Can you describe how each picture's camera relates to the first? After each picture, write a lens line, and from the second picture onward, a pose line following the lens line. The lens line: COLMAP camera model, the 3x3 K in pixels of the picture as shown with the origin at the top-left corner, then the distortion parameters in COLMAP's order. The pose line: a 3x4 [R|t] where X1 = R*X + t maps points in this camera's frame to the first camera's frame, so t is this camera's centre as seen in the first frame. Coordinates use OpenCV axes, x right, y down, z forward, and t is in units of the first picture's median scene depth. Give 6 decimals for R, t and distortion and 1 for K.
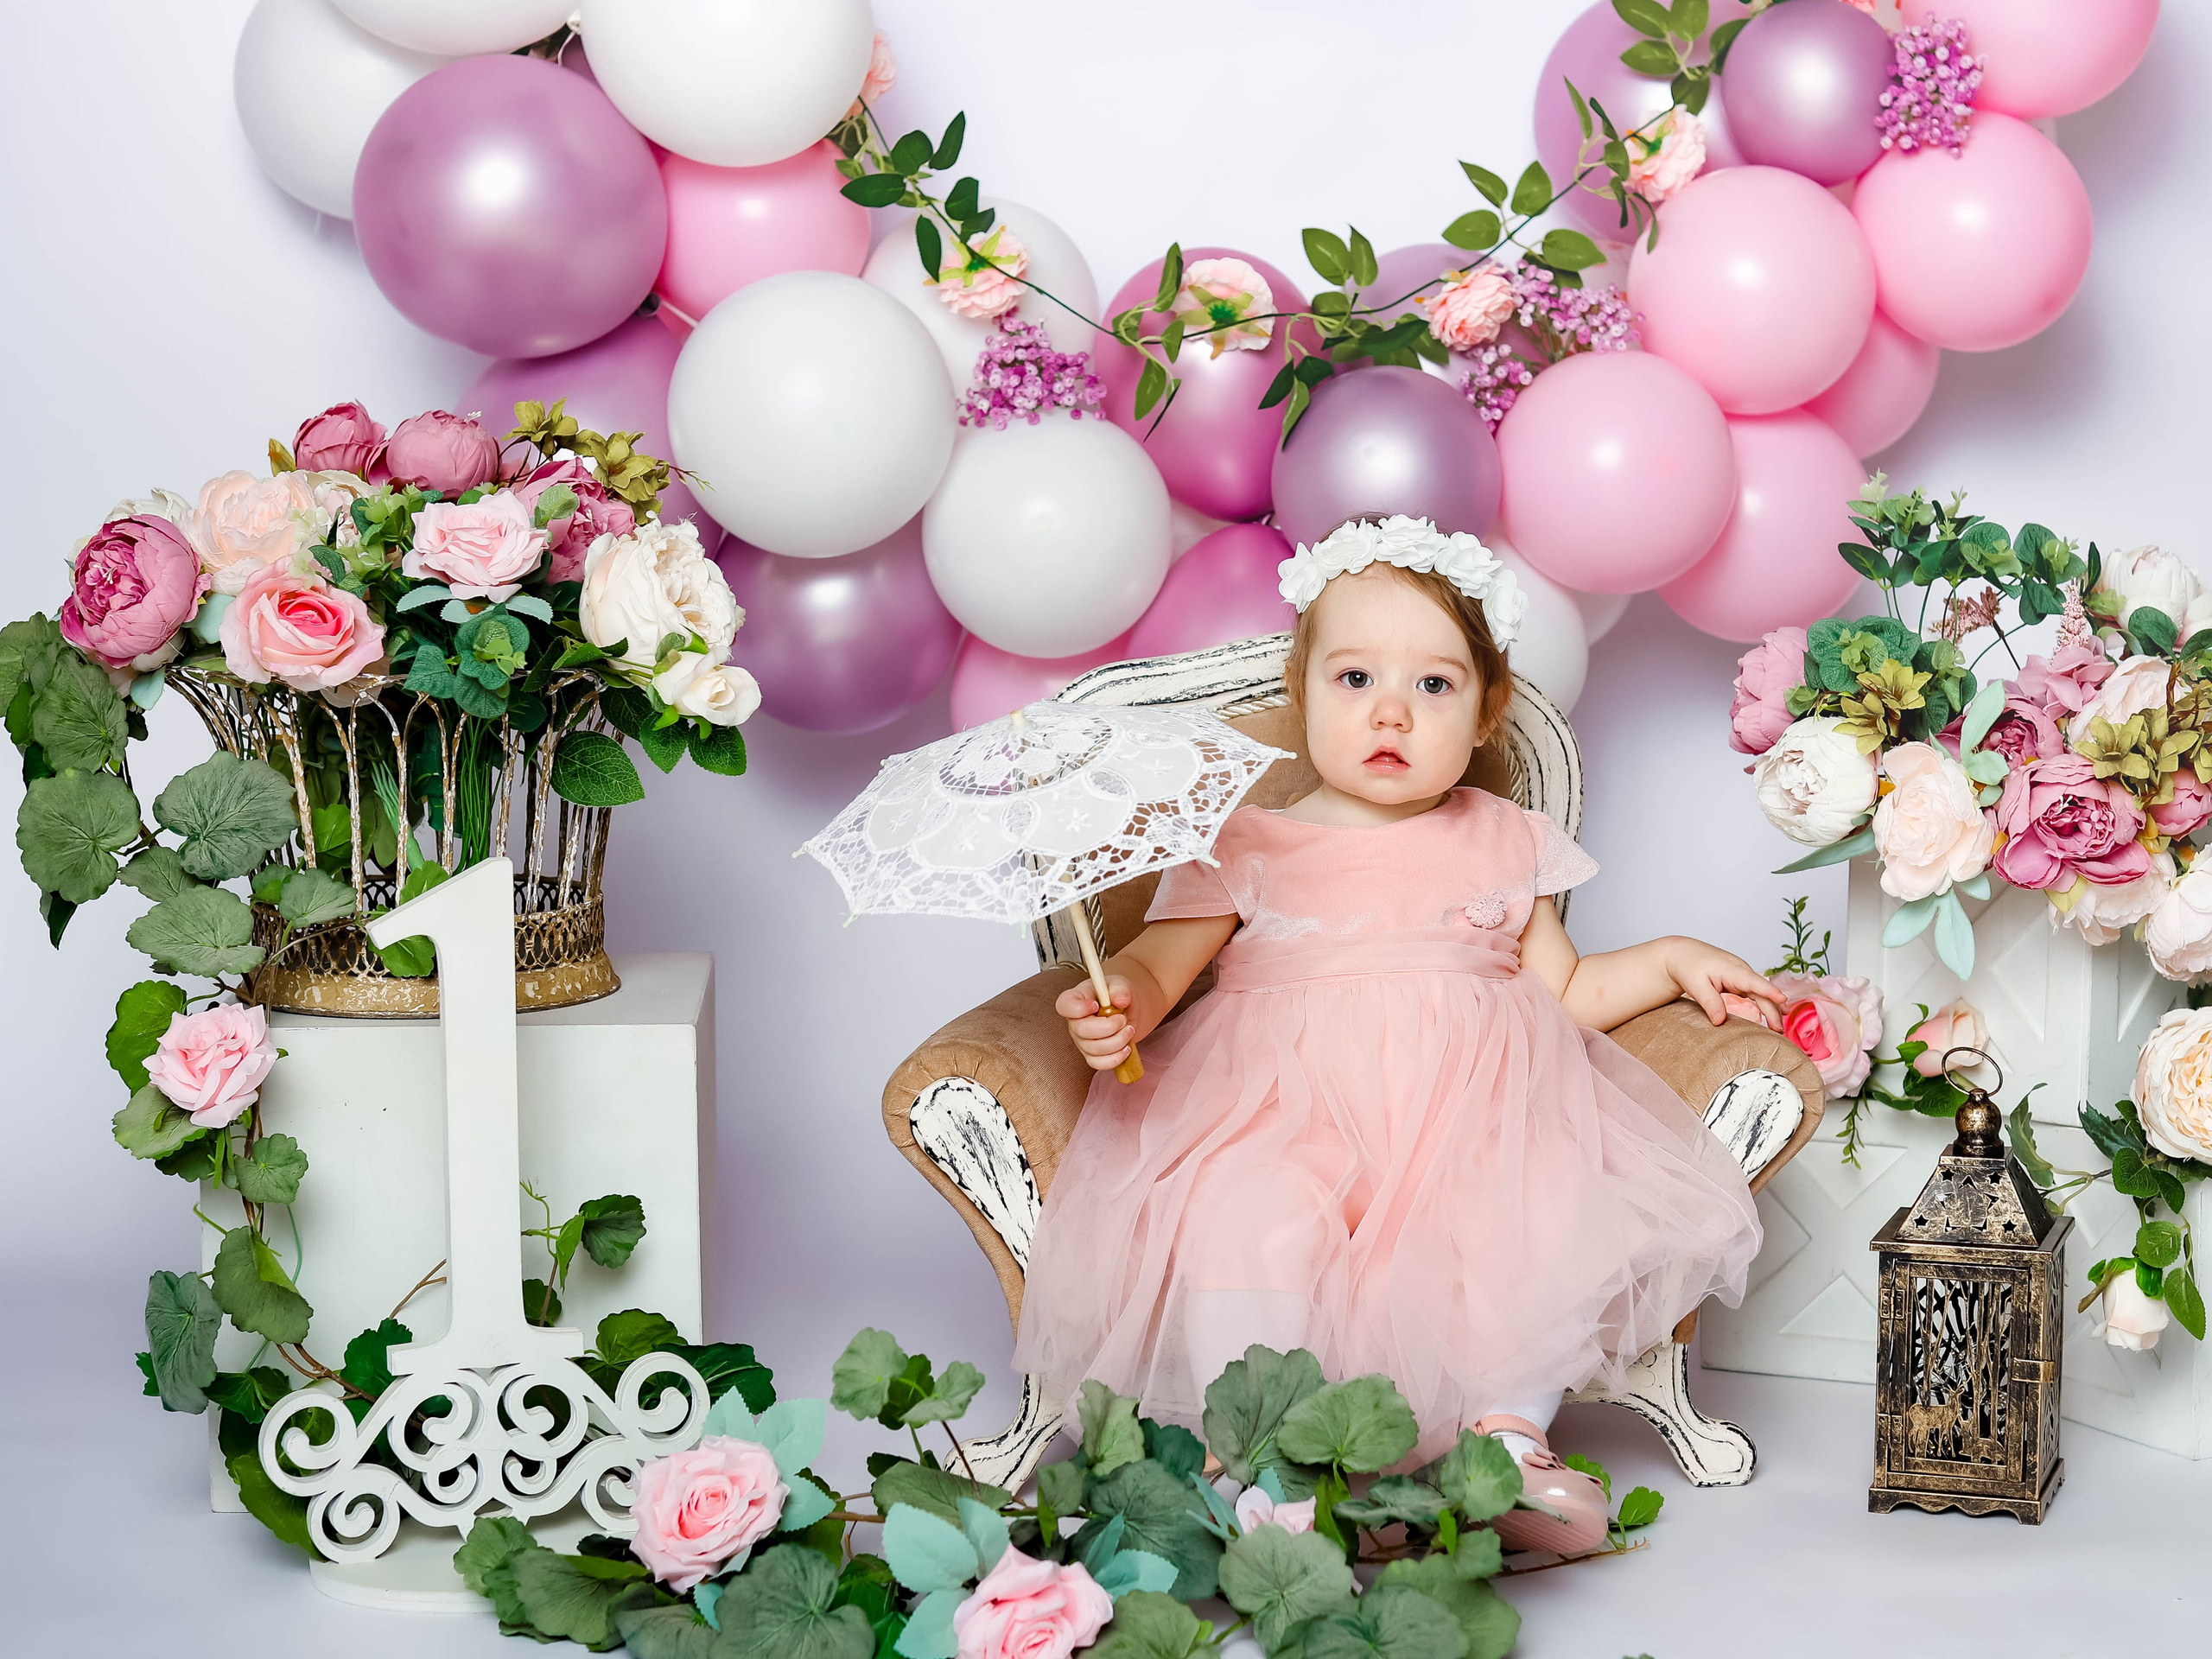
lens RADIAL K [[3824.5, 0, 1092.8], [0, 3824.5, 851.9], [0, 0, 1]] dist [-0.103360, 0.000000]
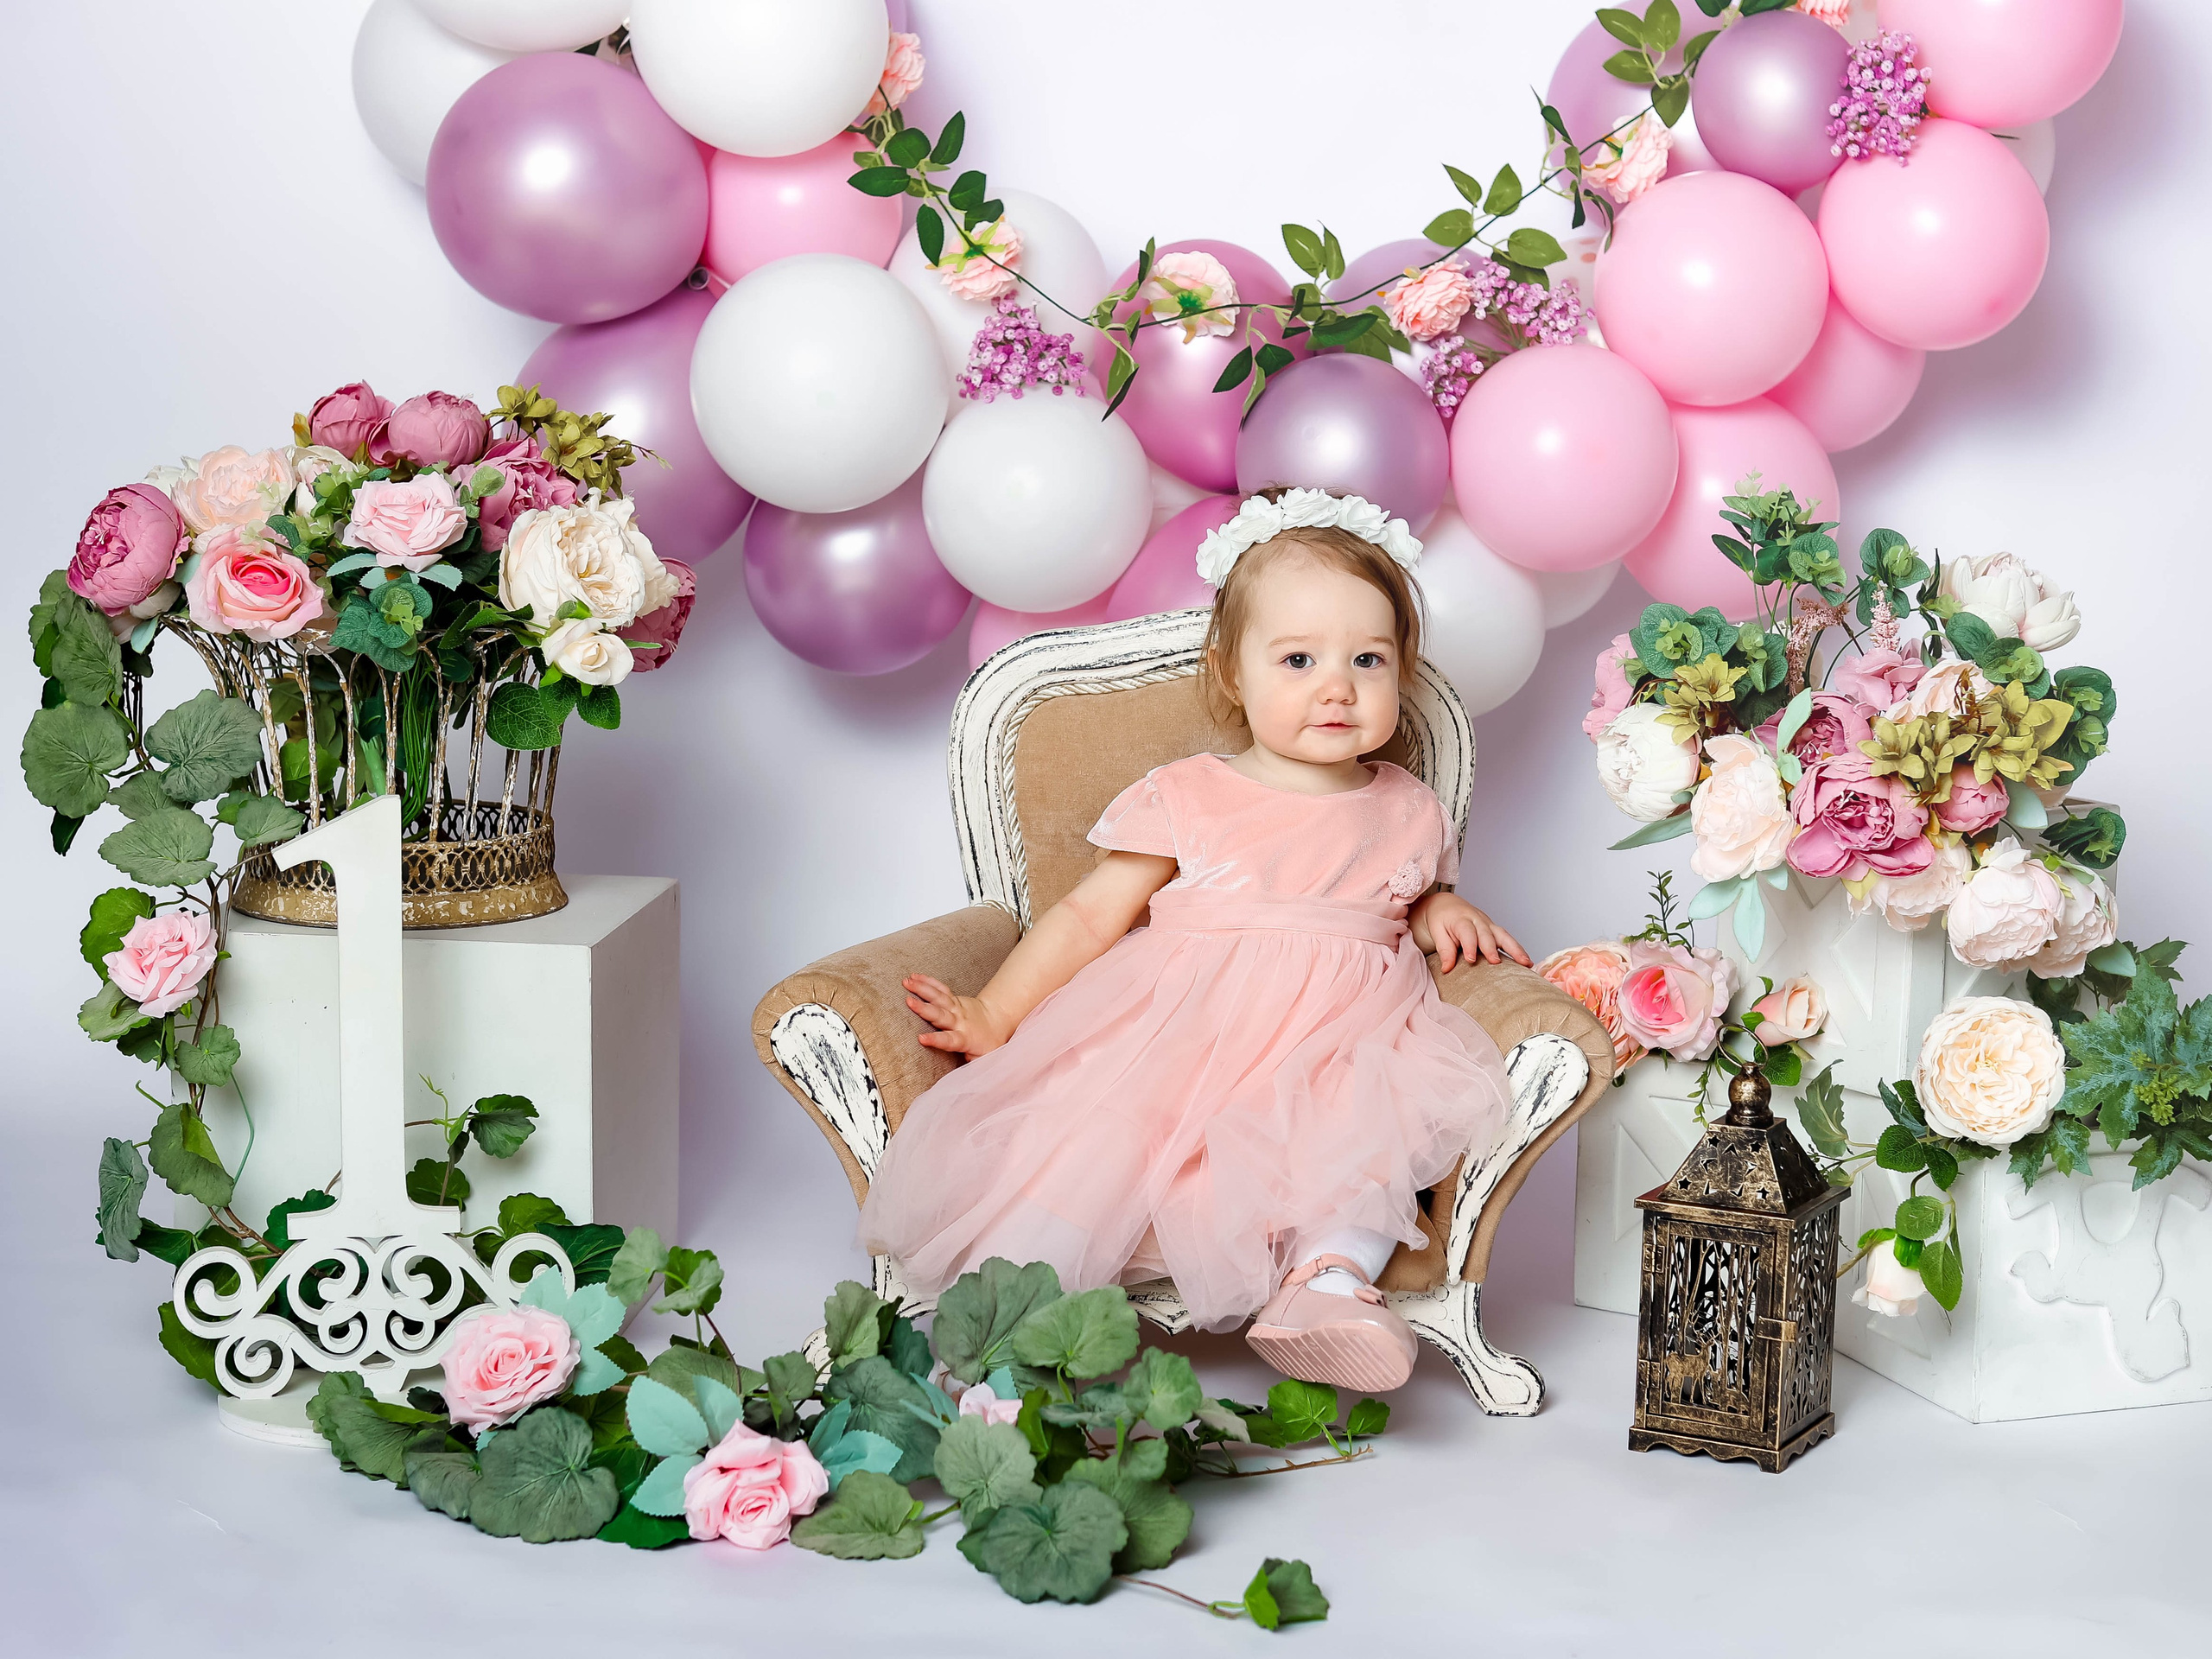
lens RADIAL K [[3824.5, 0, 1076.1], [0, 3824.5, 814.7], [0, 0, 1]] dist [-0.103360, 0.000000]
pose [[0.983587, 0.040926, -0.175730, 0.234655], [-0.037075, 0.998996, 0.025143, -0.027501], [0.176583, -0.018215, 0.984117, -0.087216]]
